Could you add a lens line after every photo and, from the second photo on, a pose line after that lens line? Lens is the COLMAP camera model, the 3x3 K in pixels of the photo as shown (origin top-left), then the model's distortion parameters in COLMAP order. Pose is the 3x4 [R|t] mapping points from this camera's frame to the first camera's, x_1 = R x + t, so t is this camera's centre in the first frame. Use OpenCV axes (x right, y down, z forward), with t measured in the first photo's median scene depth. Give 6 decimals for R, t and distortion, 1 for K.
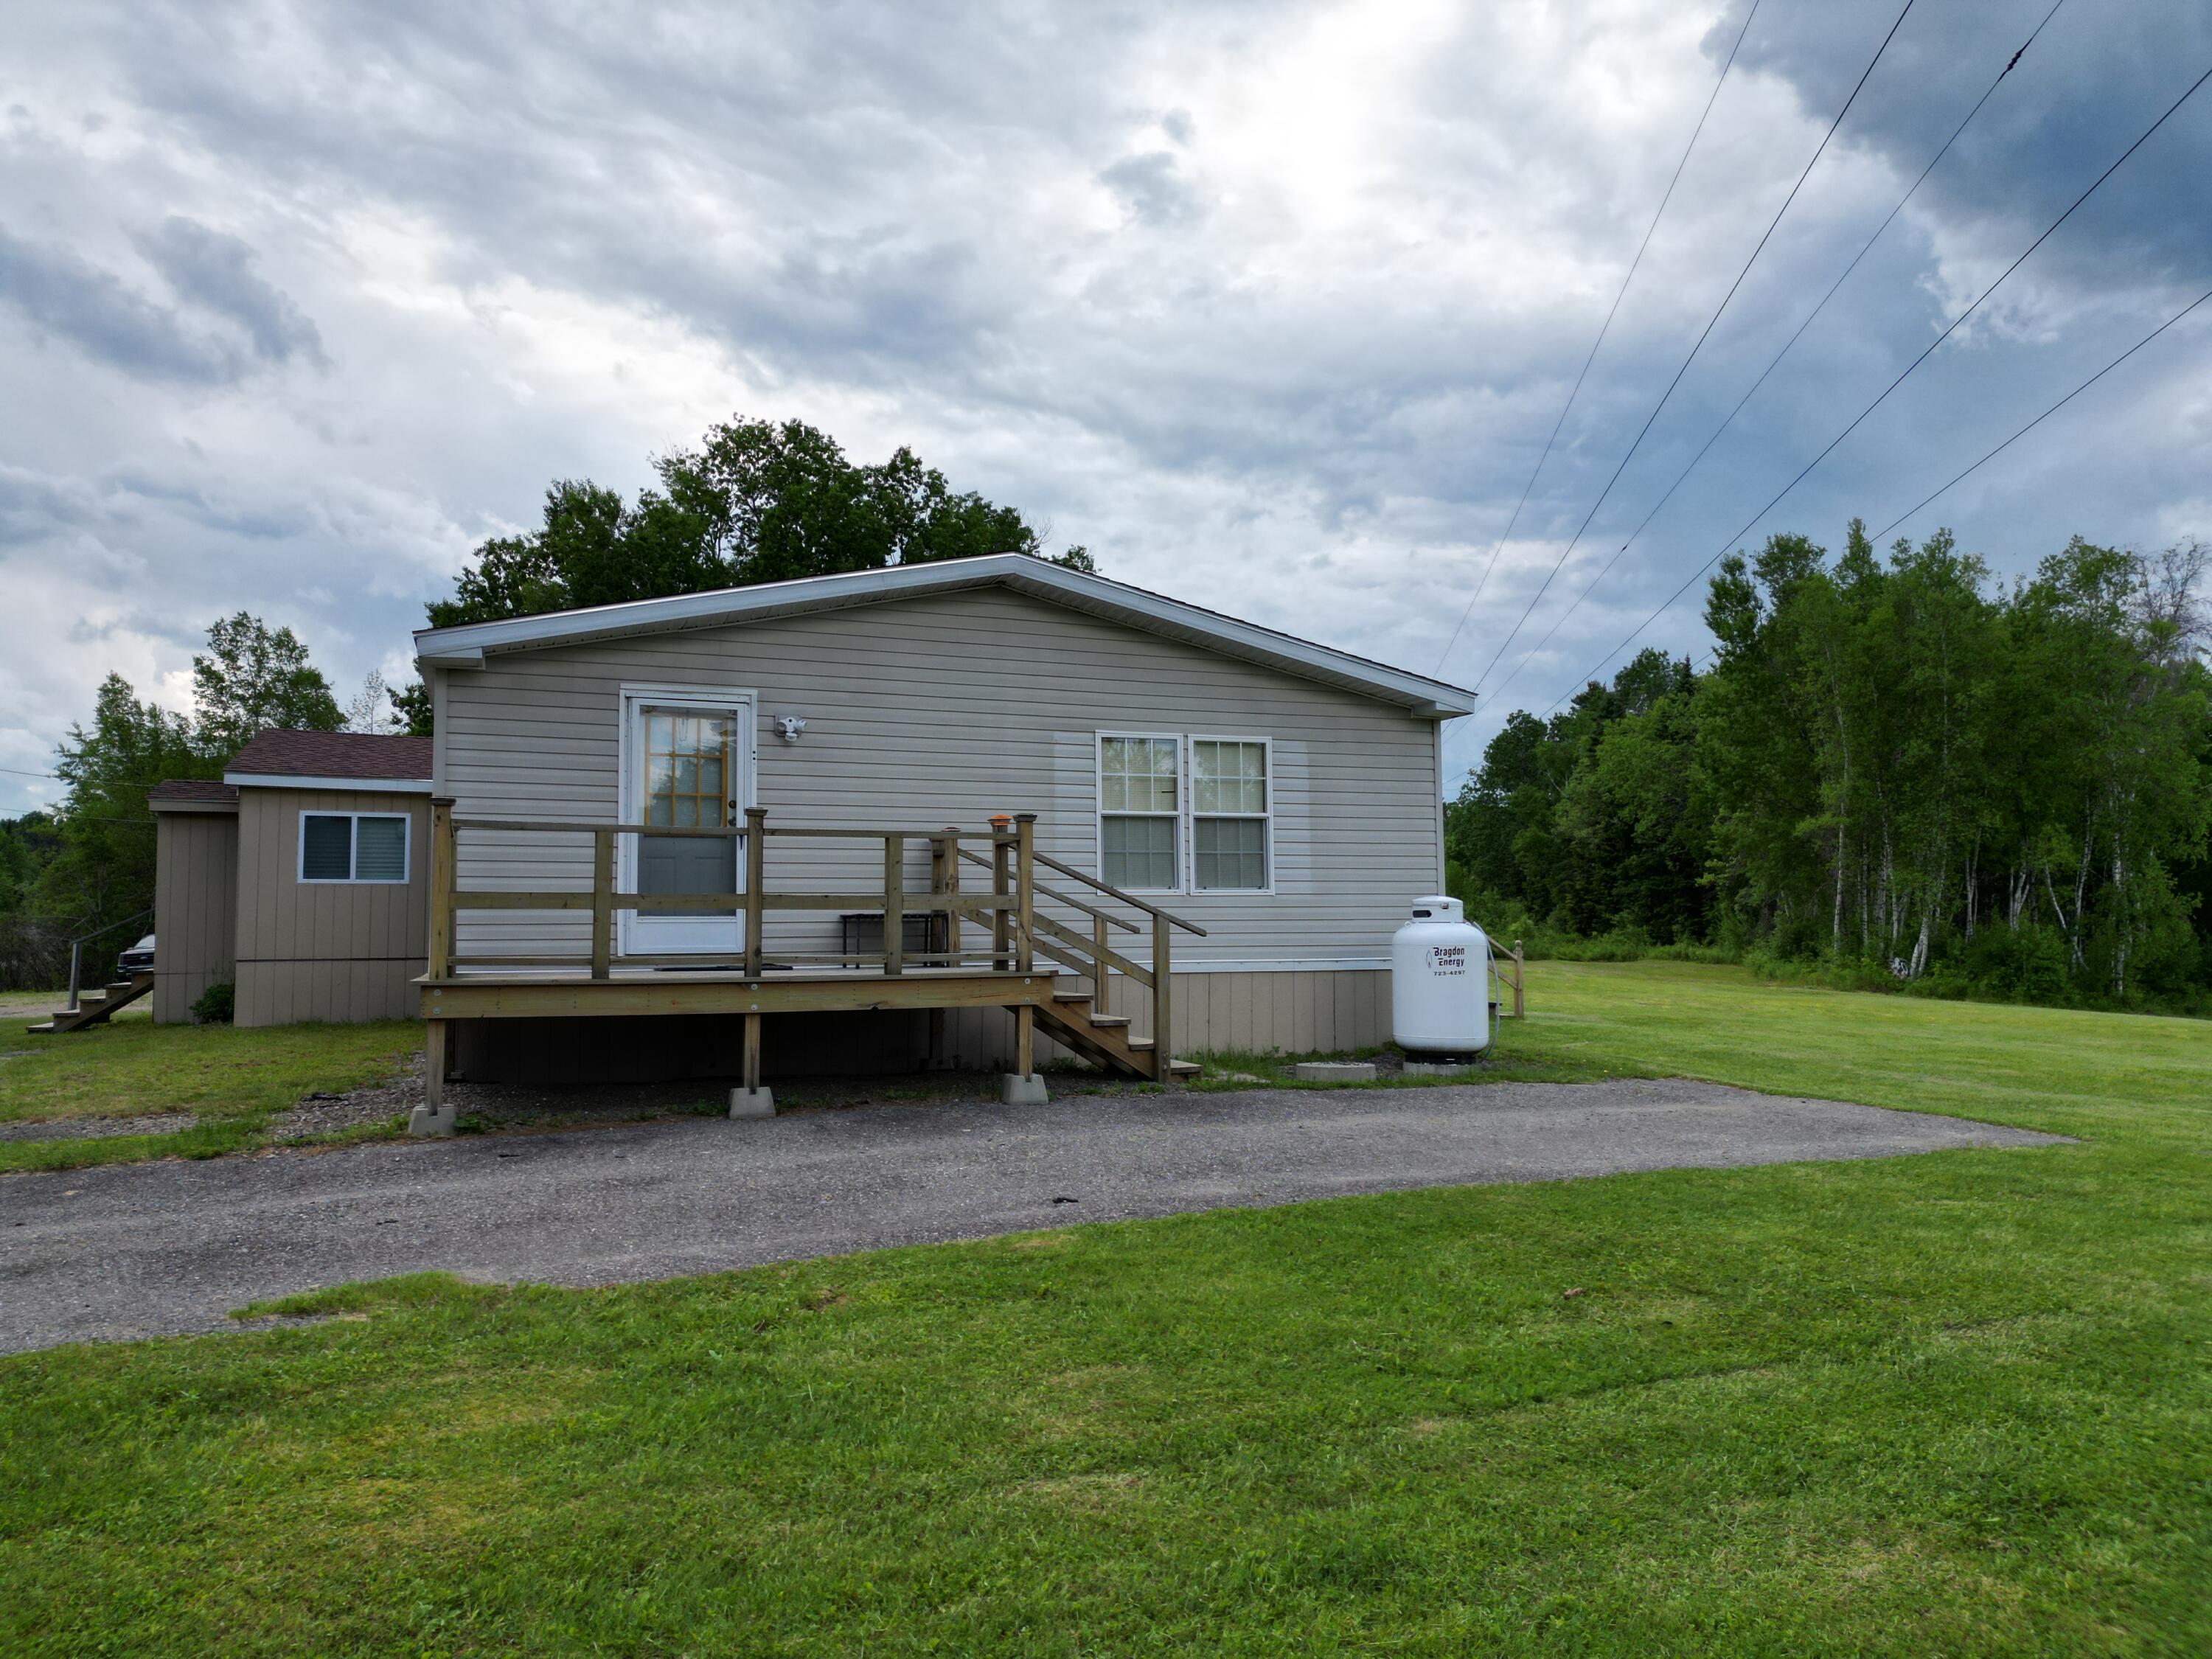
lens RADIAL K [[1551.0, 0, 1103.4], [0, 1551.0, 844.0], [0, 0, 1]] dist [0.071725, -0.058737]
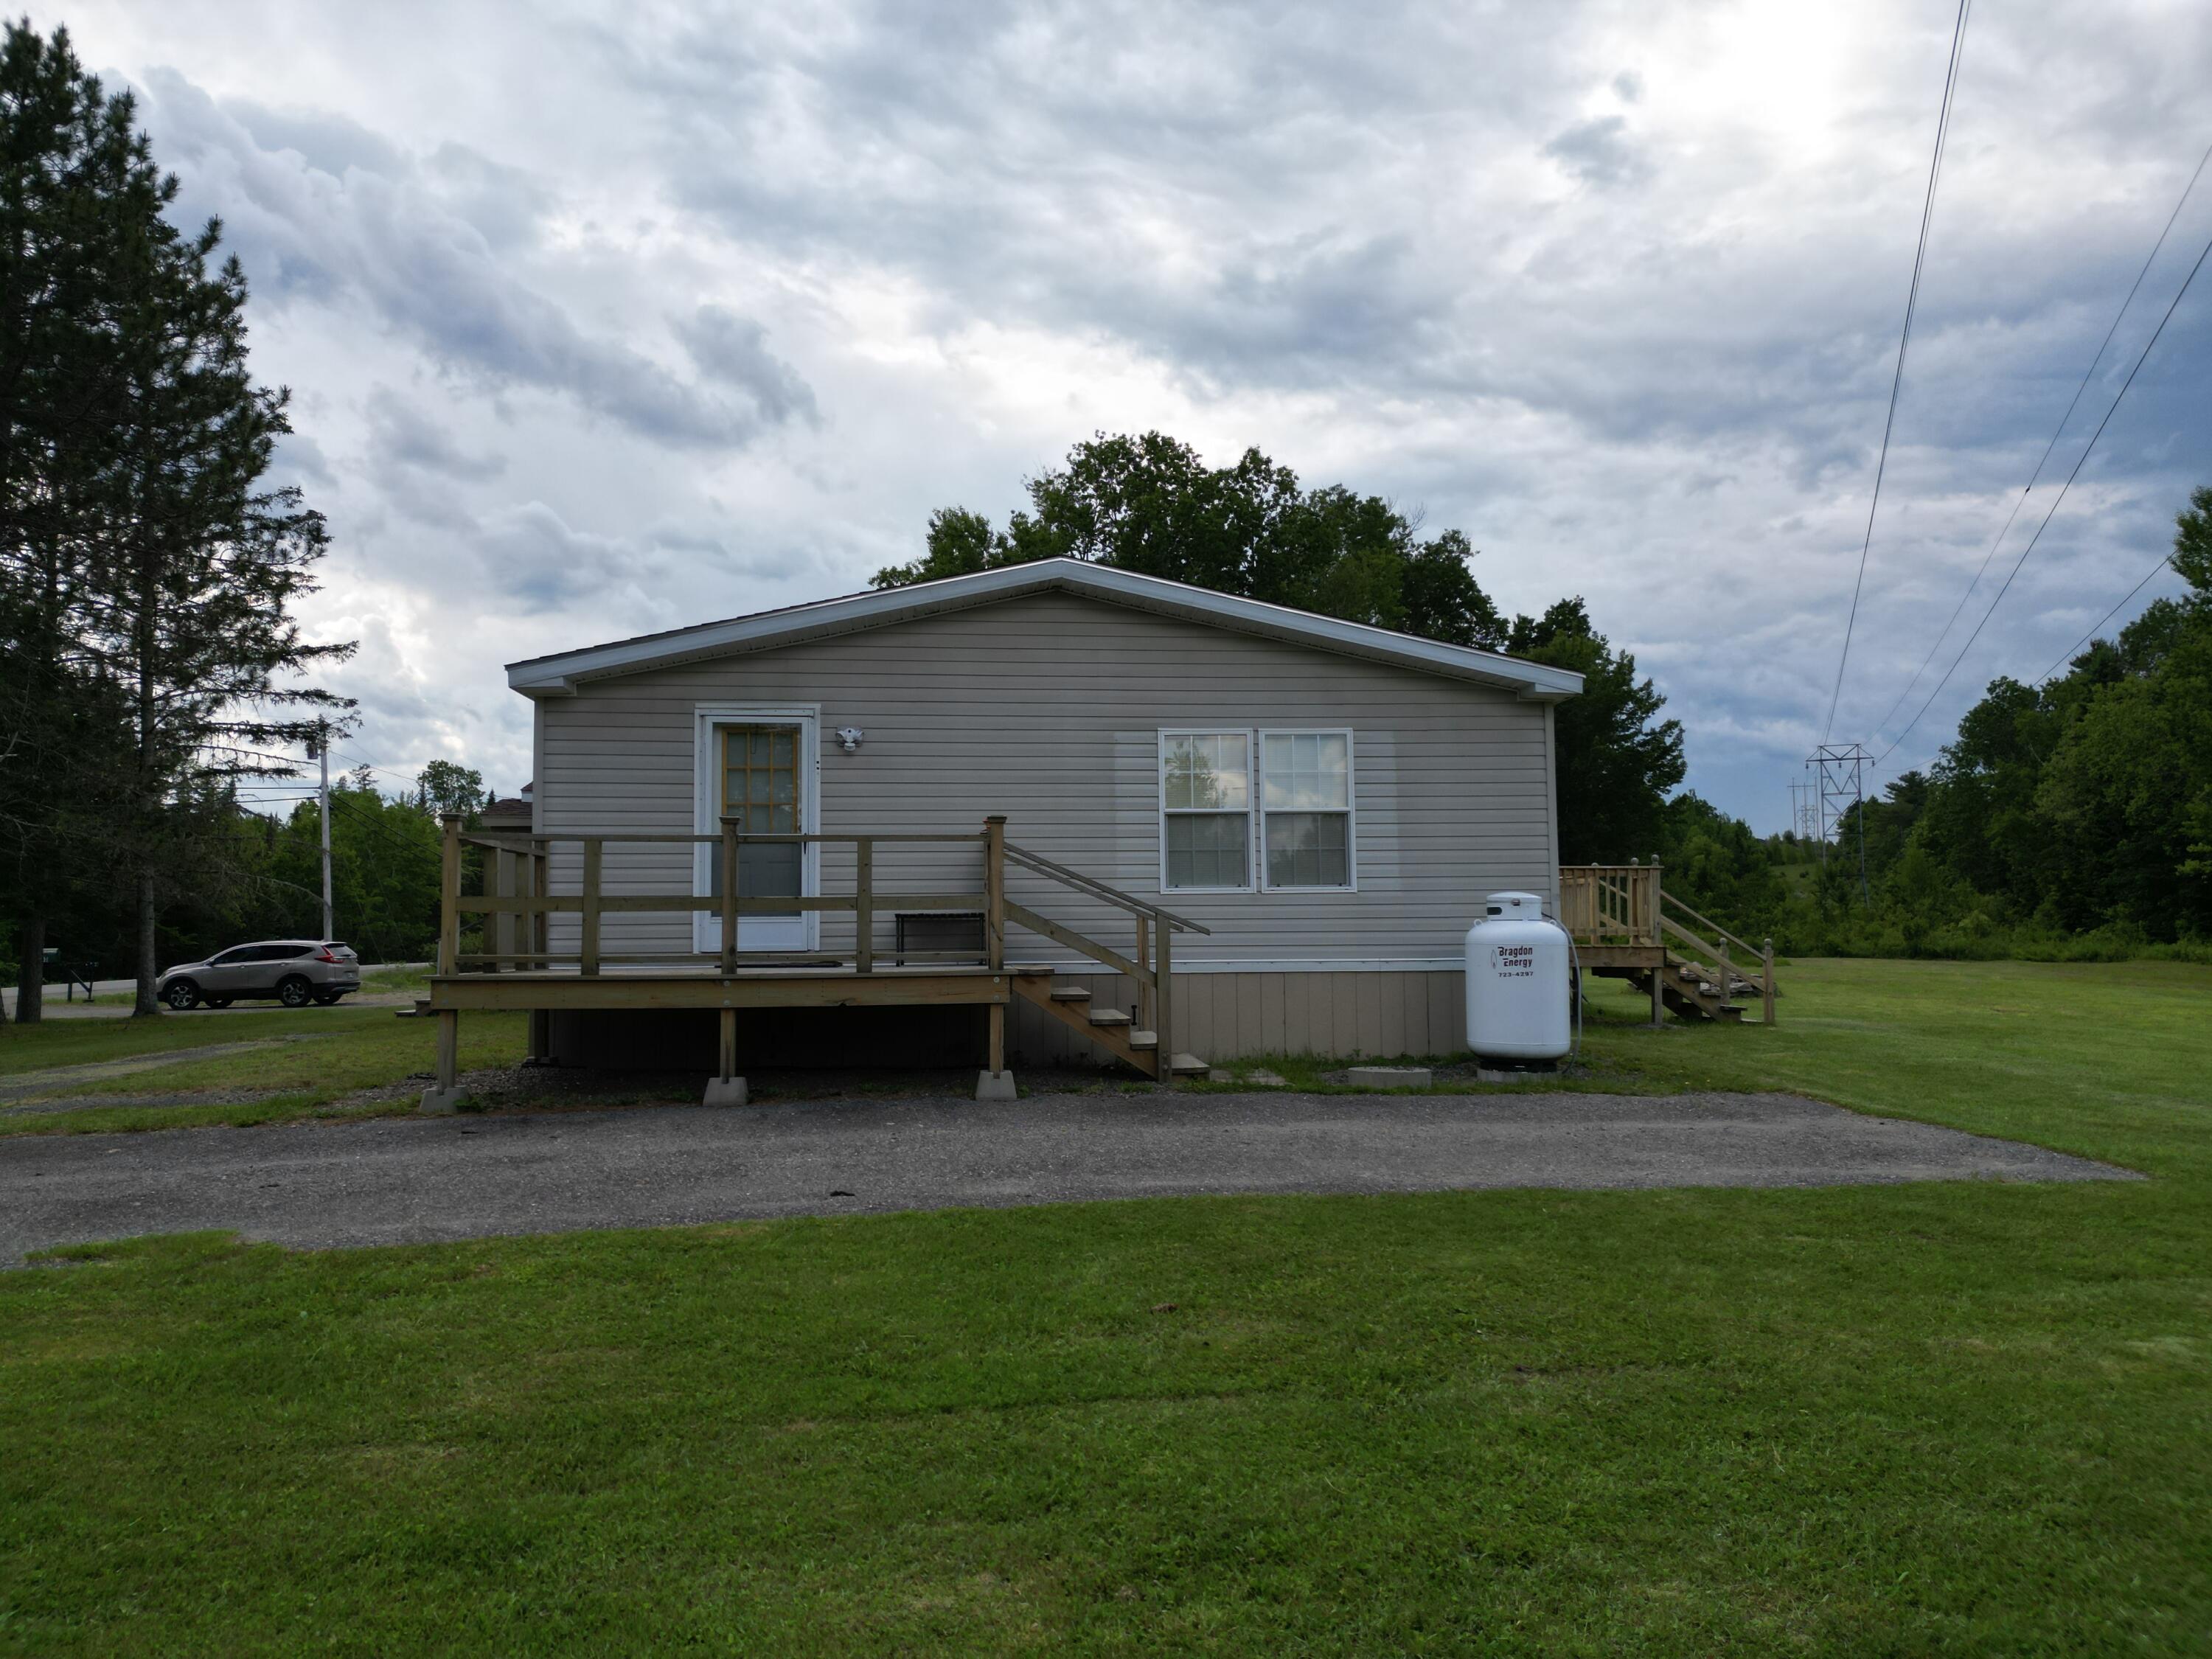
lens RADIAL K [[1552.3, 0, 1106.0], [0, 1552.3, 829.5], [0, 0, 1]] dist [0.029245, -0.004401]
pose [[0.960726, -0.019896, -0.276784, 0.229439], [0.017859, 0.999792, -0.009881, 0.000904], [0.276923, 0.004550, 0.960881, 0.031811]]
